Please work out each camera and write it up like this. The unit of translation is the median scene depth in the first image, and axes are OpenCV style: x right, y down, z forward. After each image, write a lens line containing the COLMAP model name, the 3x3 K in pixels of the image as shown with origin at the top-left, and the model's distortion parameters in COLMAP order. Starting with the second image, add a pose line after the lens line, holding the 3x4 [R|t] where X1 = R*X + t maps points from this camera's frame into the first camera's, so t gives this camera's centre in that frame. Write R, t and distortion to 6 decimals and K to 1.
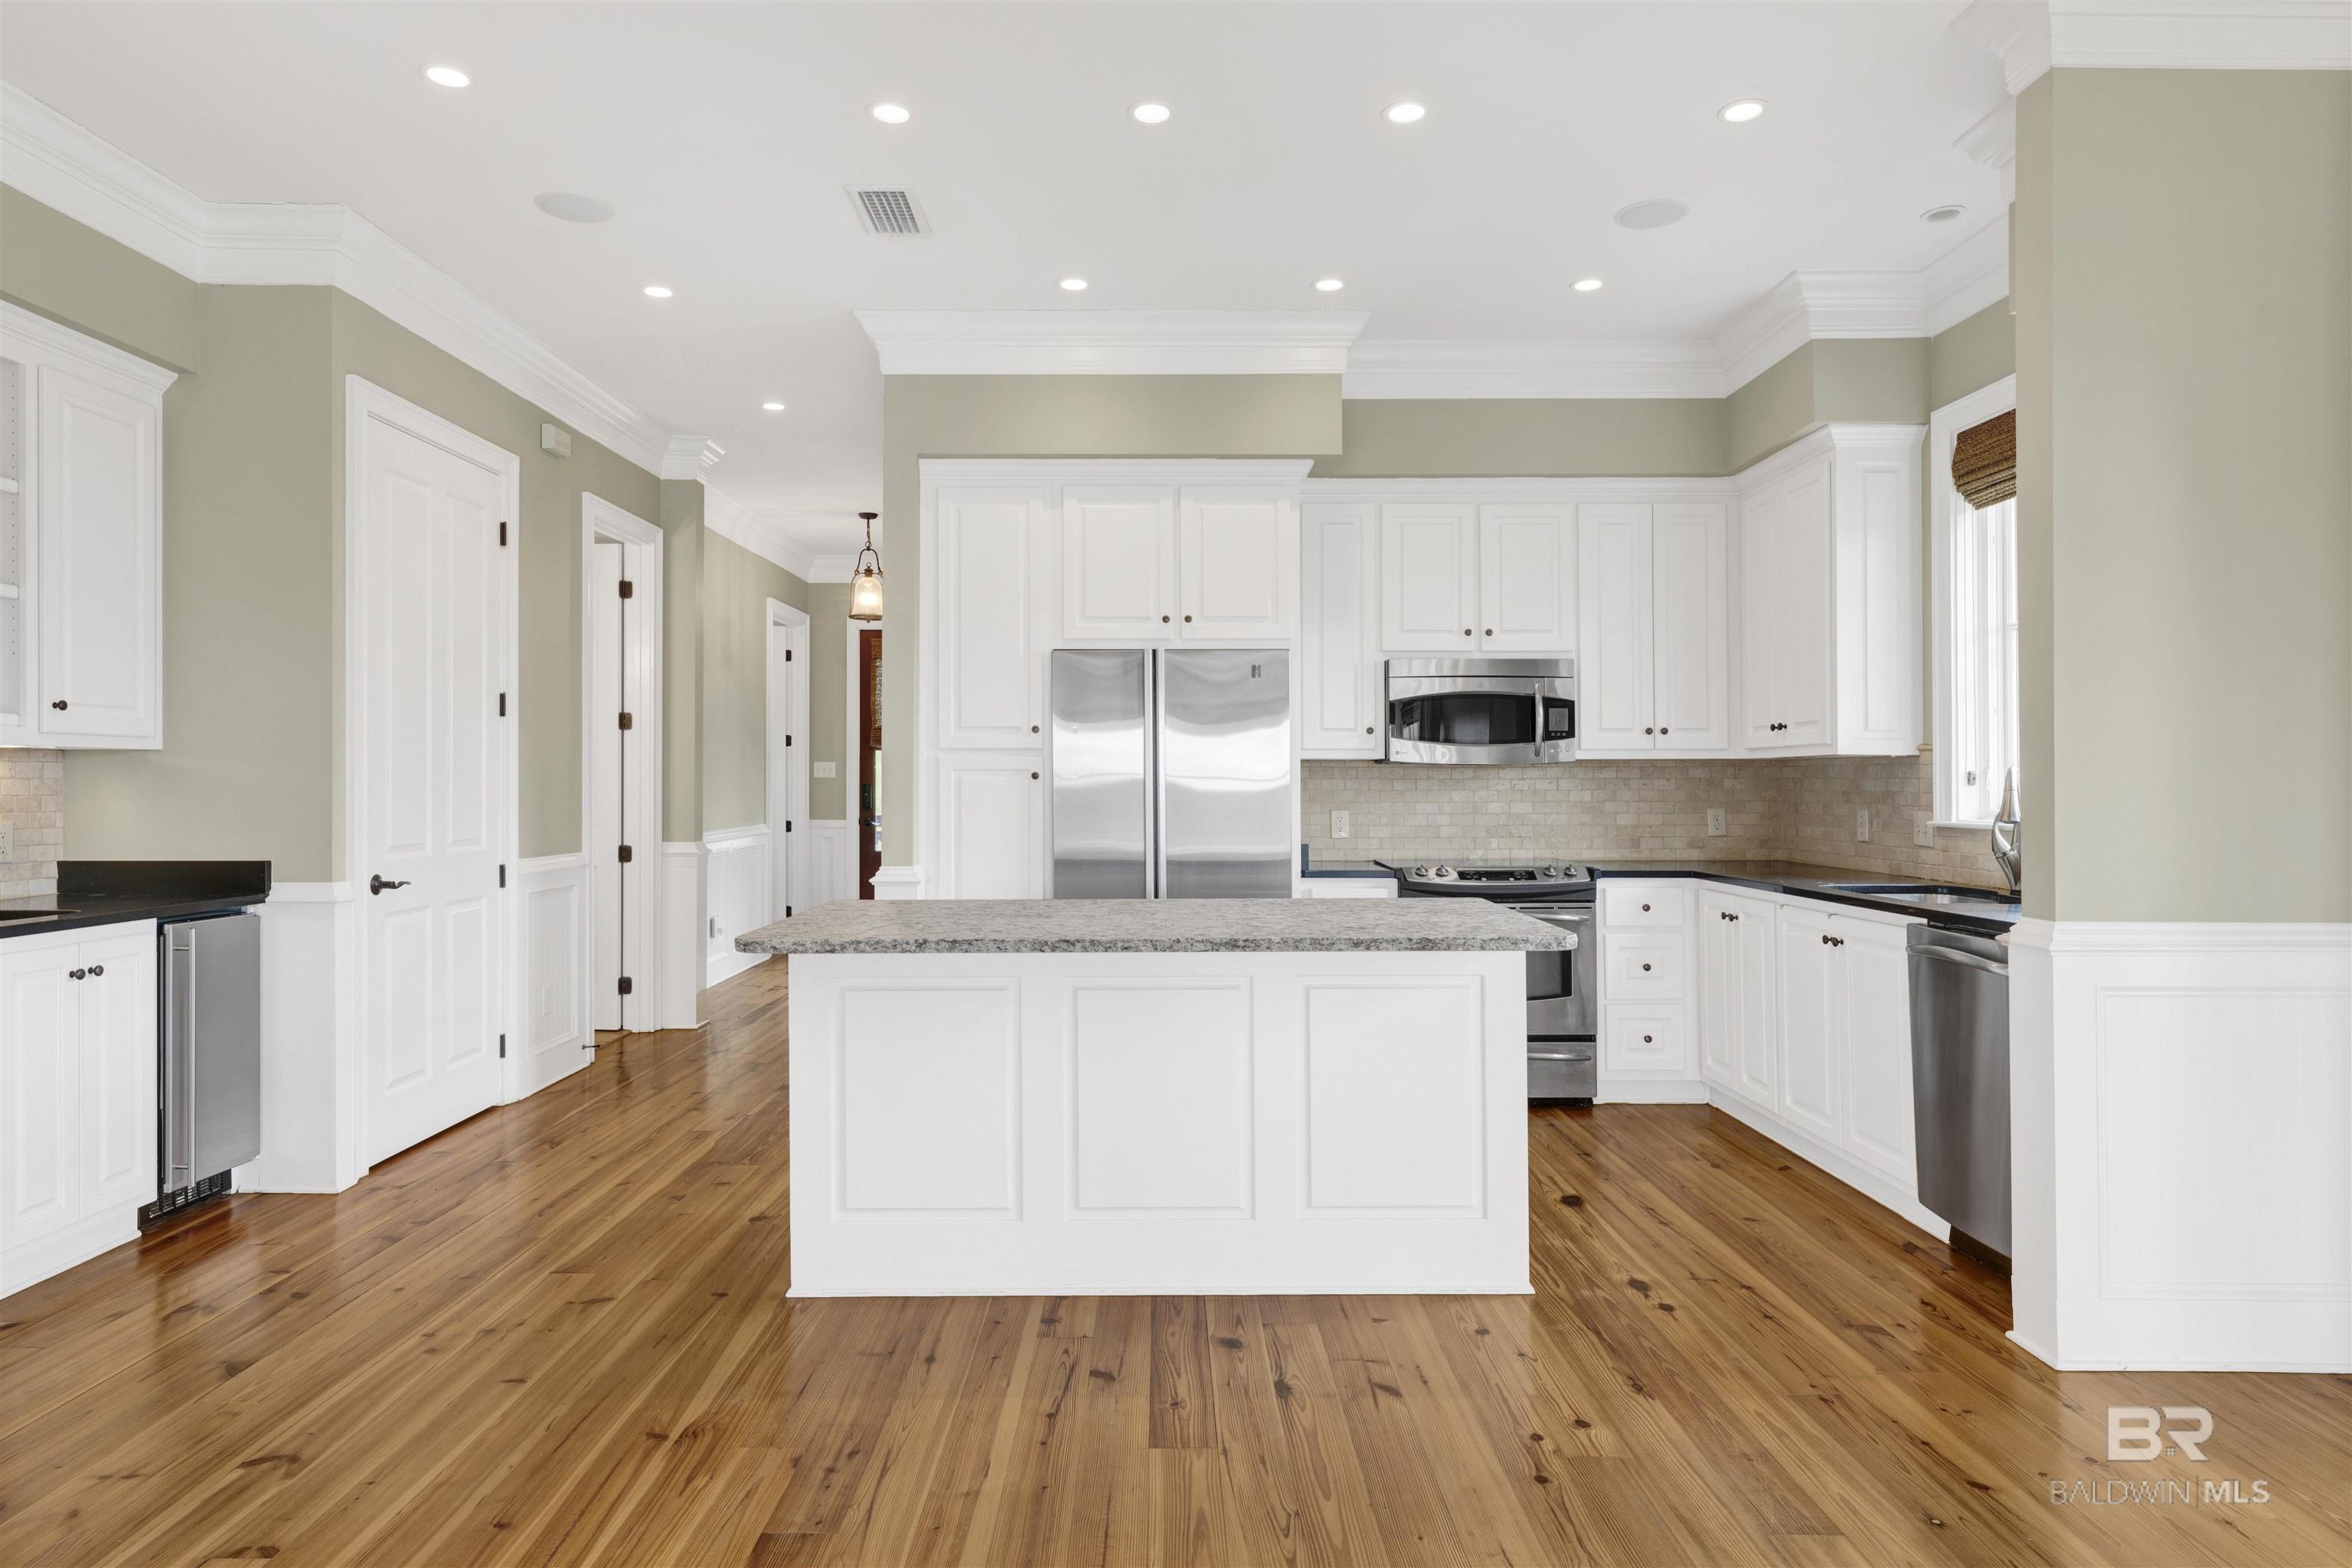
lens RADIAL K [[1379.9, 0, 1159.7], [0, 1379.9, 767.5], [0, 0, 1]] dist [-0.005684, 0.006973]
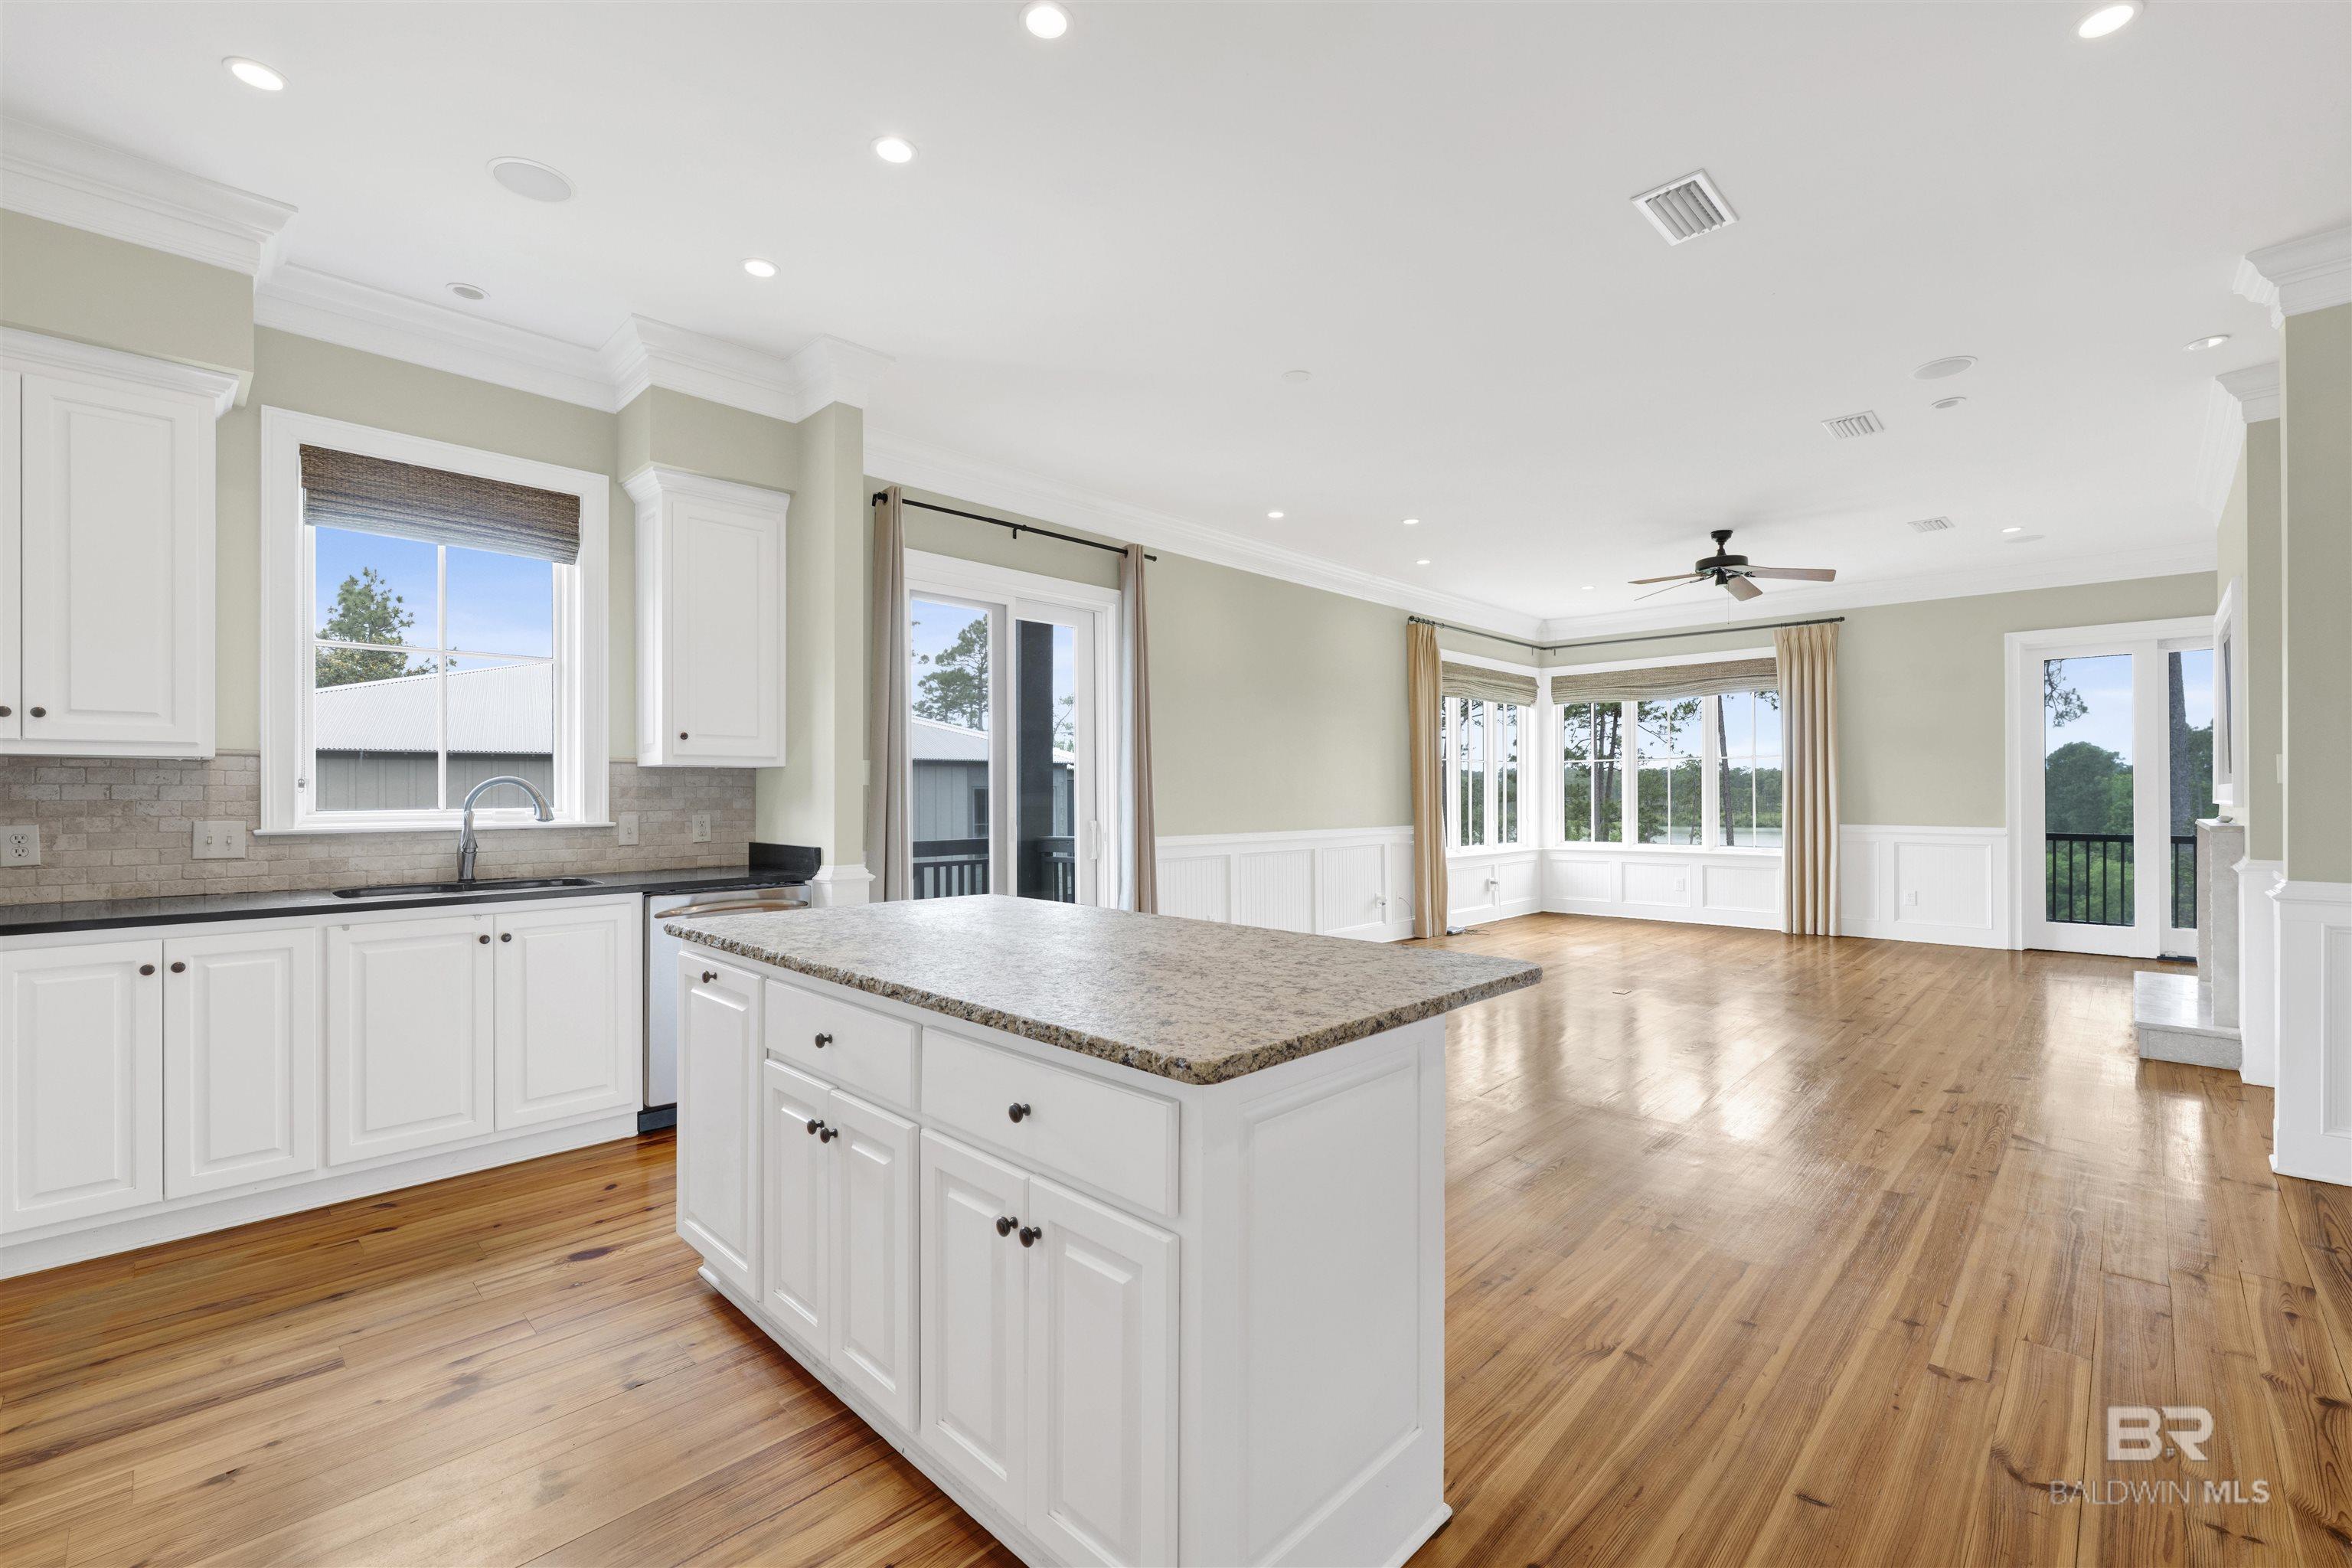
lens RADIAL K [[996.5, 0, 1172.2], [0, 996.5, 781.3], [0, 0, 1]] dist [-0.000281, 0.000050]
pose [[-0.718700, 0.007086, 0.695284, -0.347069], [-0.007814, 0.999803, -0.018266, 0.011607], [-0.695276, -0.018561, -0.718503, 0.973399]]
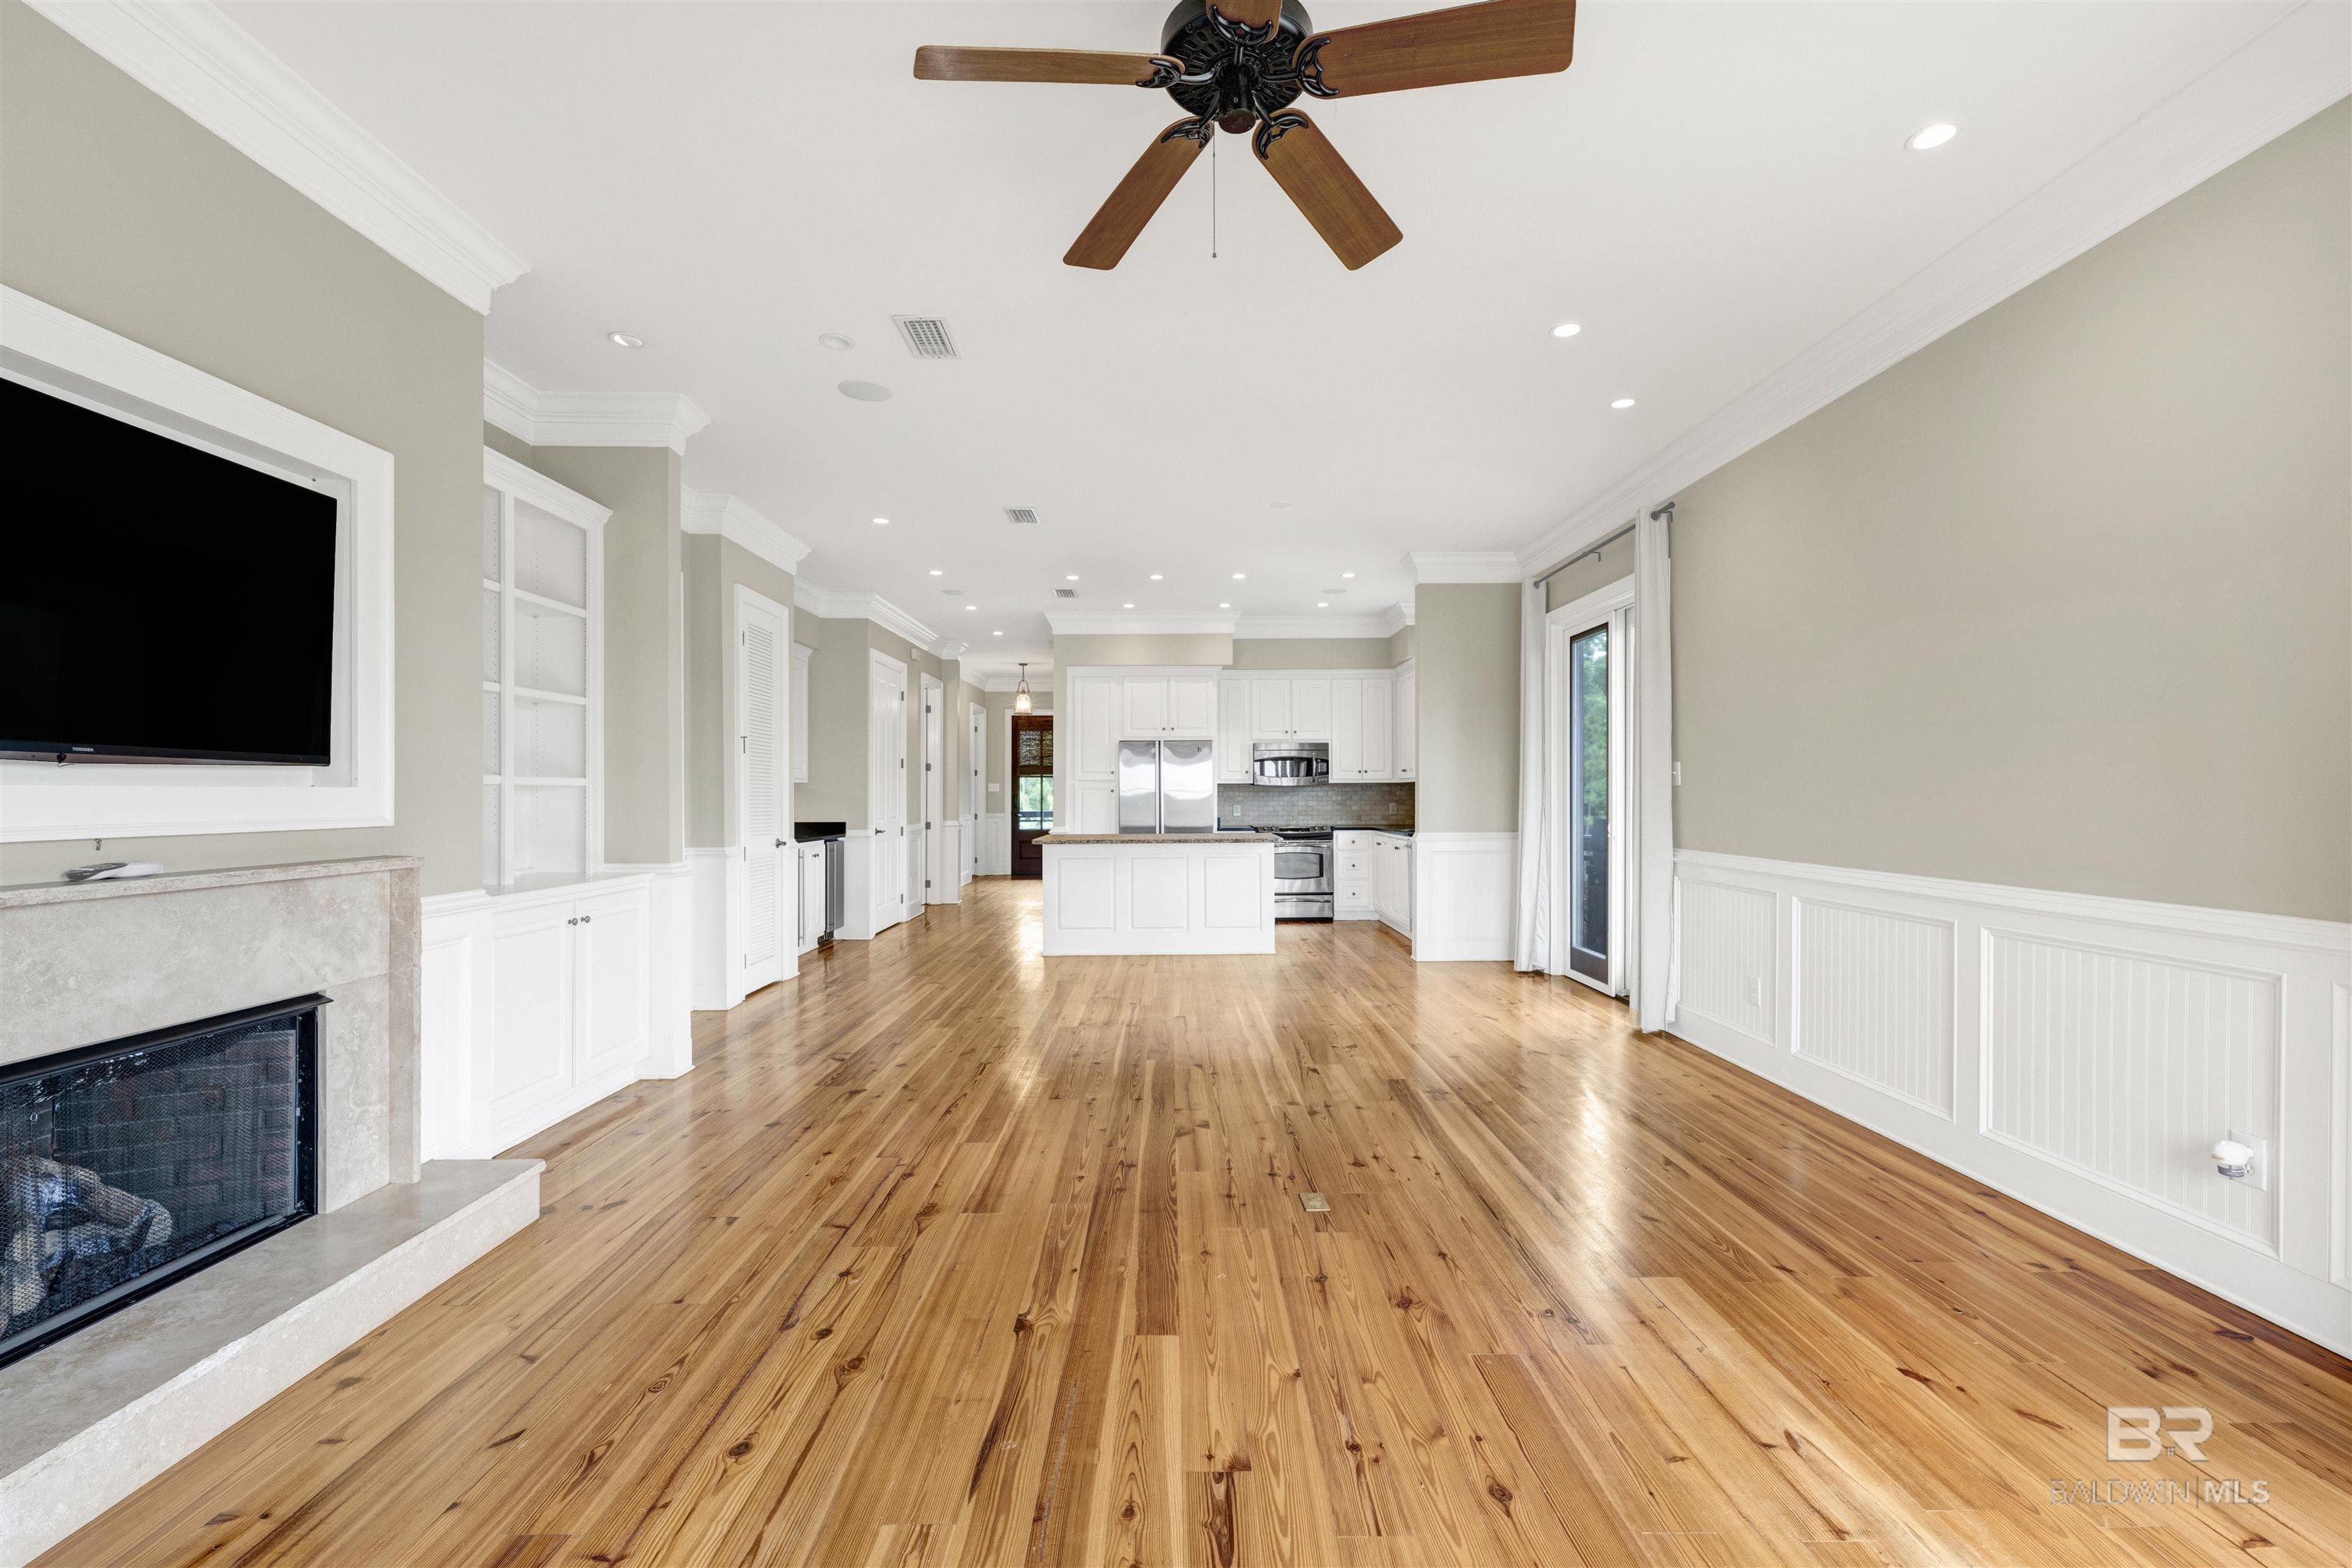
lens RADIAL K [[996.5, 0, 1188.2], [0, 996.5, 788.6], [0, 0, 1]] dist [-0.000281, 0.000050]
pose [[0.999857, -0.003473, 0.016536, 0.018224], [0.003373, 0.999976, 0.006053, -0.008765], [-0.016557, -0.005996, 0.999845, -0.855245]]
